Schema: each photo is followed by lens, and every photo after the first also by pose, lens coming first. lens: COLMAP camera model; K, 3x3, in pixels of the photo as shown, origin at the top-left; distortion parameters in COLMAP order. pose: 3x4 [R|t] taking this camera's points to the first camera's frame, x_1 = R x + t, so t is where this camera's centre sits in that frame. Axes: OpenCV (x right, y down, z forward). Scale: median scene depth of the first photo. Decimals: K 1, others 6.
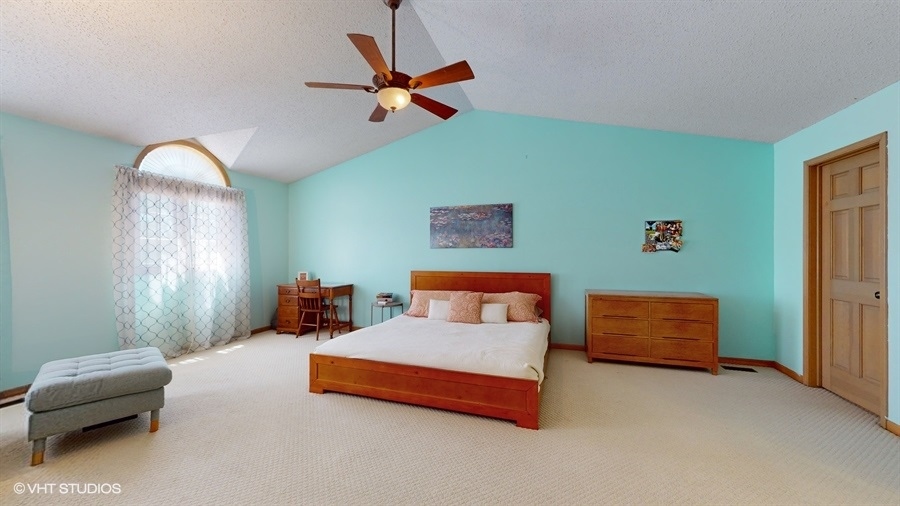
lens RADIAL K [[331.6, 0, 450.0], [0, 331.6, 253.0], [0, 0, 1]] dist [0.000411, -0.000070]
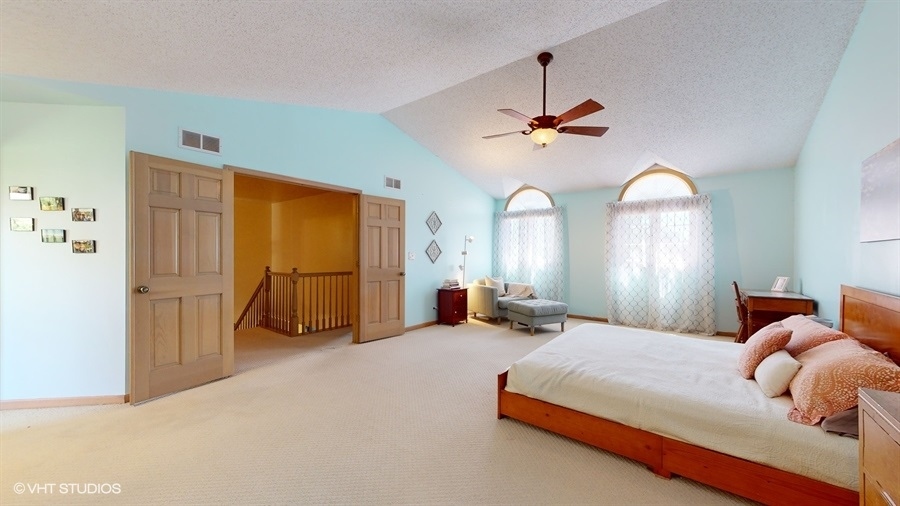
lens RADIAL K [[331.6, 0, 450.0], [0, 331.6, 253.0], [0, 0, 1]] dist [0.000411, -0.000070]
pose [[-0.343887, -0.007244, -0.938983, 0.684351], [-0.001662, 0.999973, -0.007105, 0.006808], [0.939010, -0.000883, -0.343890, 0.639015]]
